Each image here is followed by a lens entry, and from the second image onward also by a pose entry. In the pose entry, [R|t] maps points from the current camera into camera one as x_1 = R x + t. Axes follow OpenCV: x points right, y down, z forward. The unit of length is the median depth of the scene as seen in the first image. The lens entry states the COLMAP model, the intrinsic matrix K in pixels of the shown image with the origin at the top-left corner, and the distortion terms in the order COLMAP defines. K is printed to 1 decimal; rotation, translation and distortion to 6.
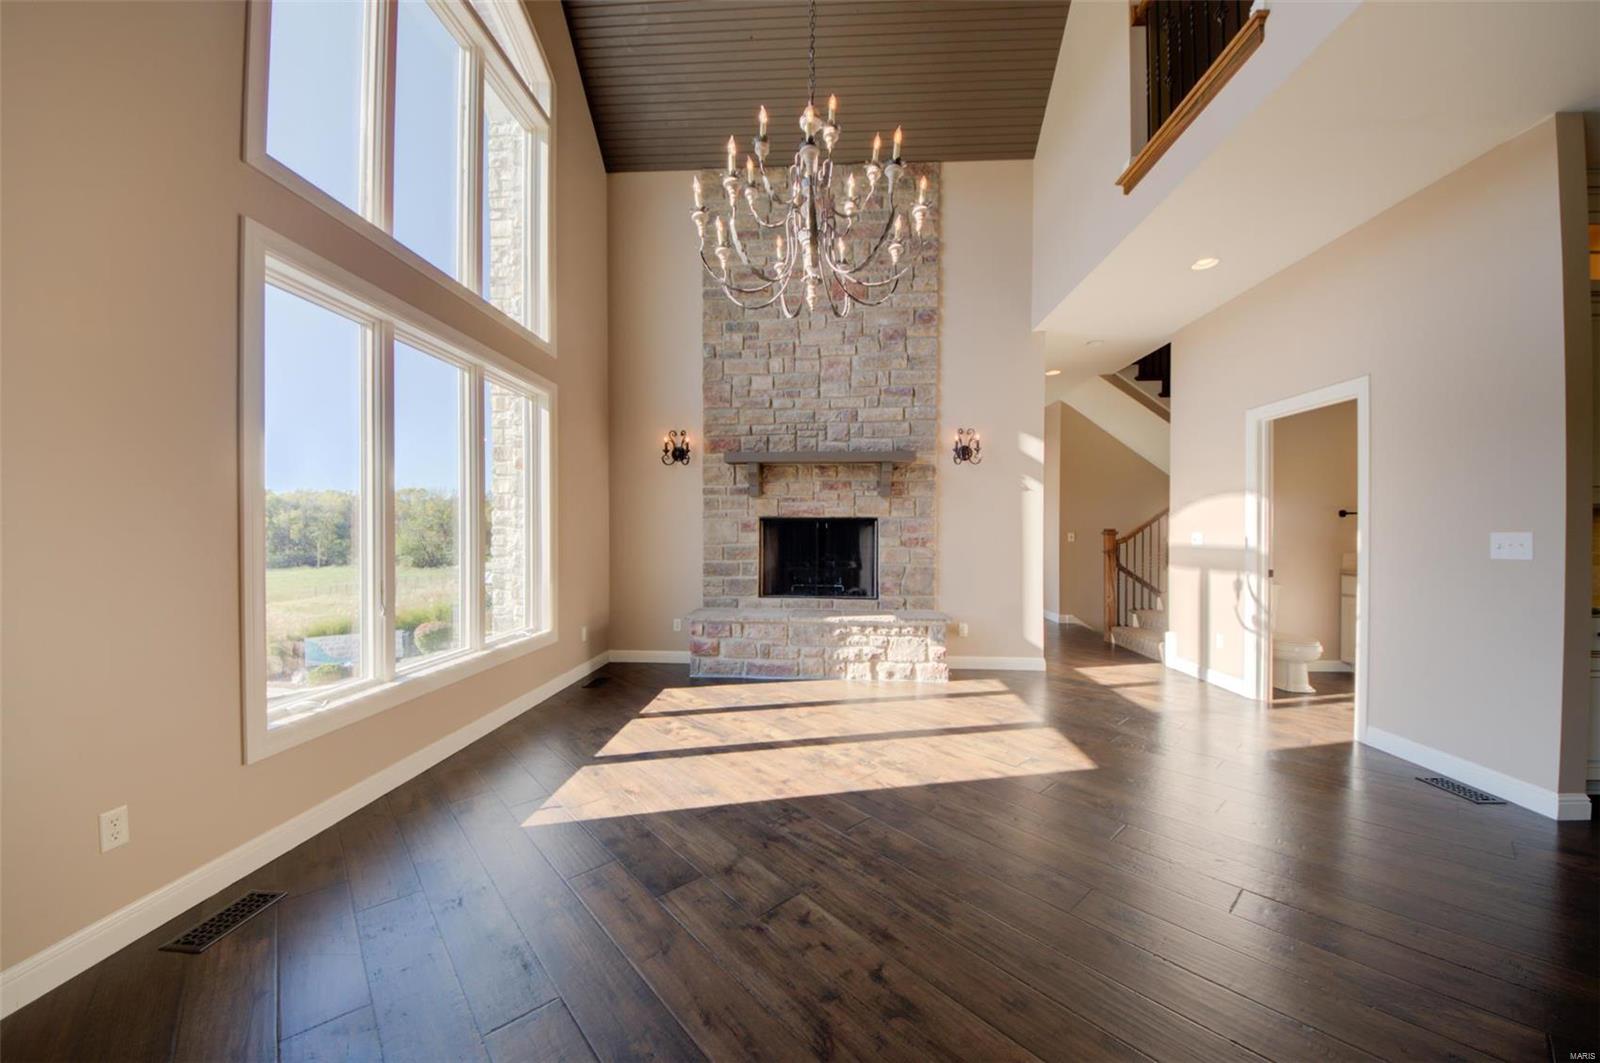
lens RADIAL K [[561.0, 0, 797.0], [0, 561.0, 536.3], [0, 0, 1]] dist [0.036445, -0.023286]
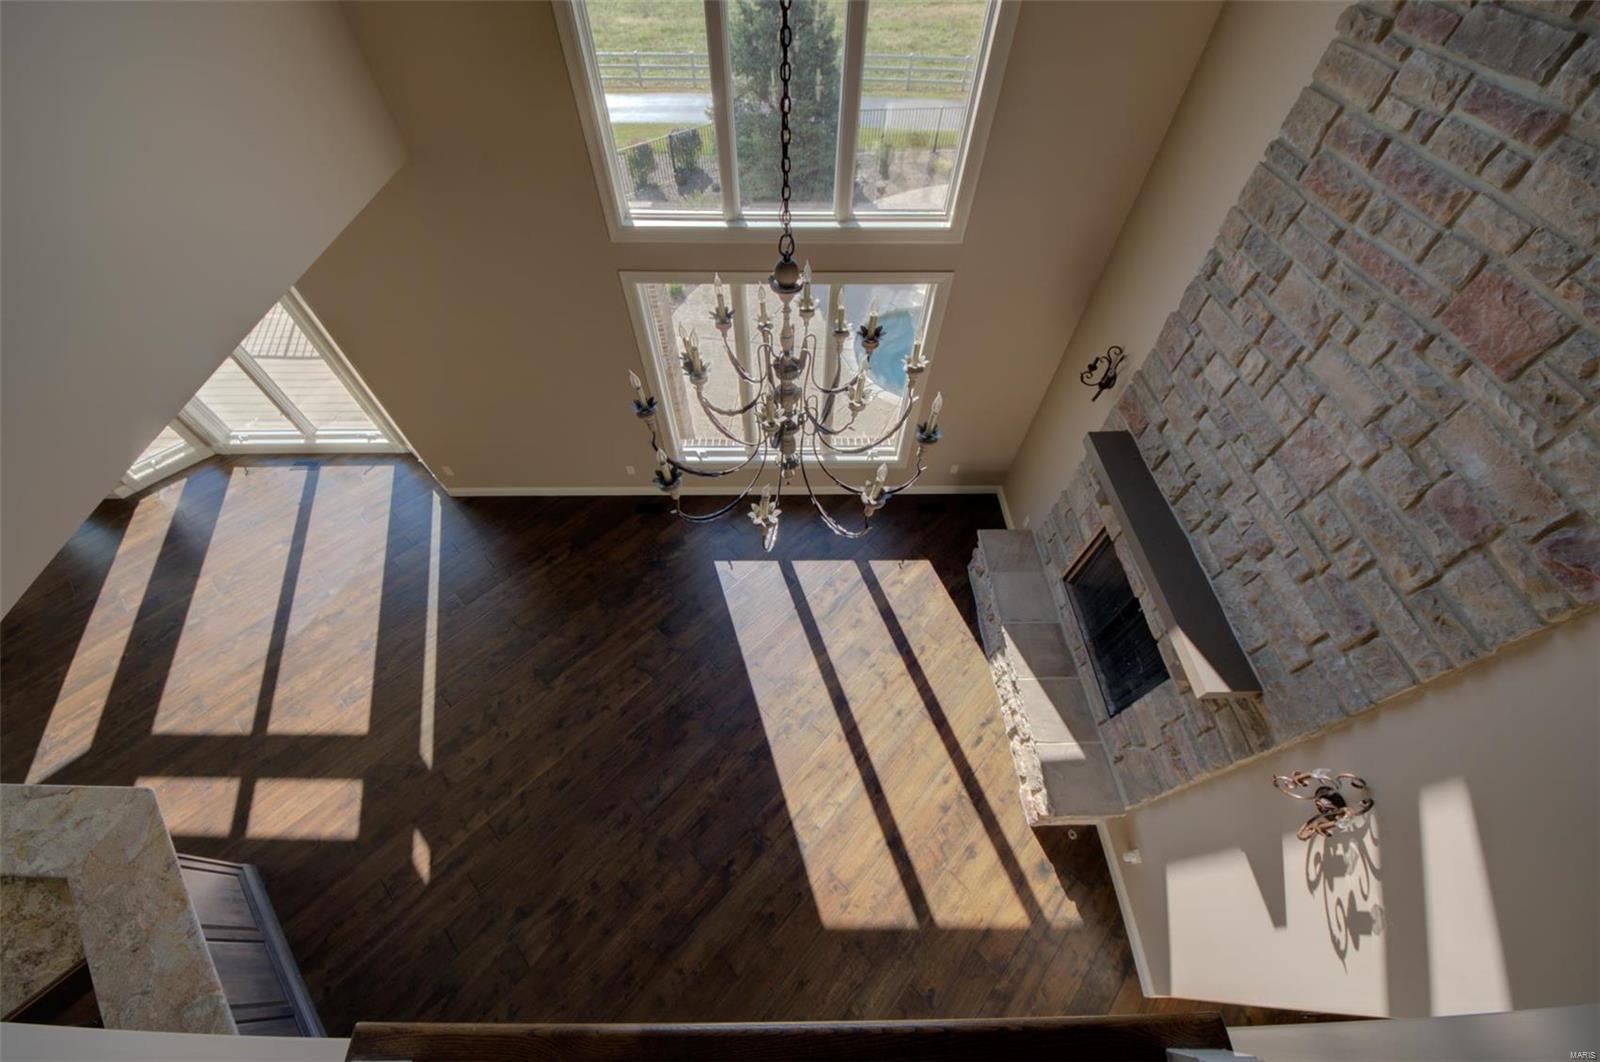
lens RADIAL K [[575.4, 0, 799.5], [0, 575.4, 535.1], [0, 0, 1]] dist [0.000532, -0.006117]
pose [[0.064574, 0.808095, -0.585502, 0.361644], [-0.011336, 0.587283, 0.809302, -0.628516], [0.997849, -0.045623, 0.047084, 0.569057]]
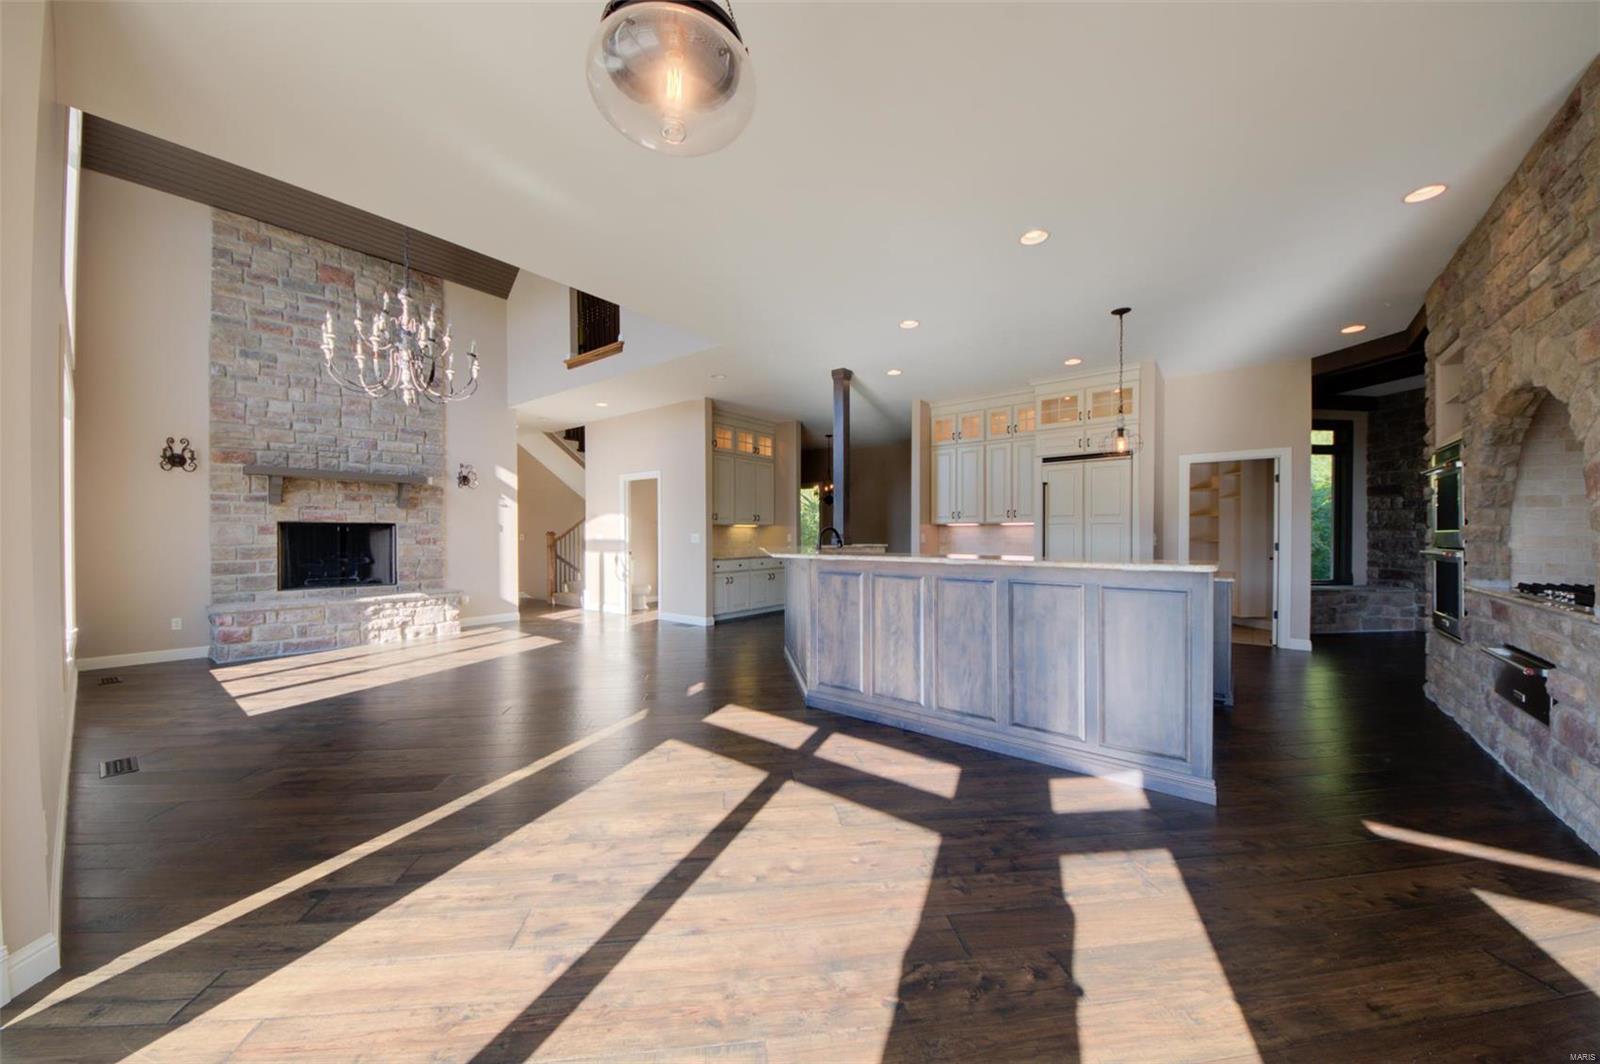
lens RADIAL K [[575.4, 0, 799.5], [0, 575.4, 536.1], [0, 0, 1]] dist [0.000532, -0.006117]
pose [[0.574951, -0.006950, 0.818158, -0.421108], [0.008816, 0.999958, 0.002299, 0.002320], [-0.818140, 0.005891, 0.574989, -0.568768]]
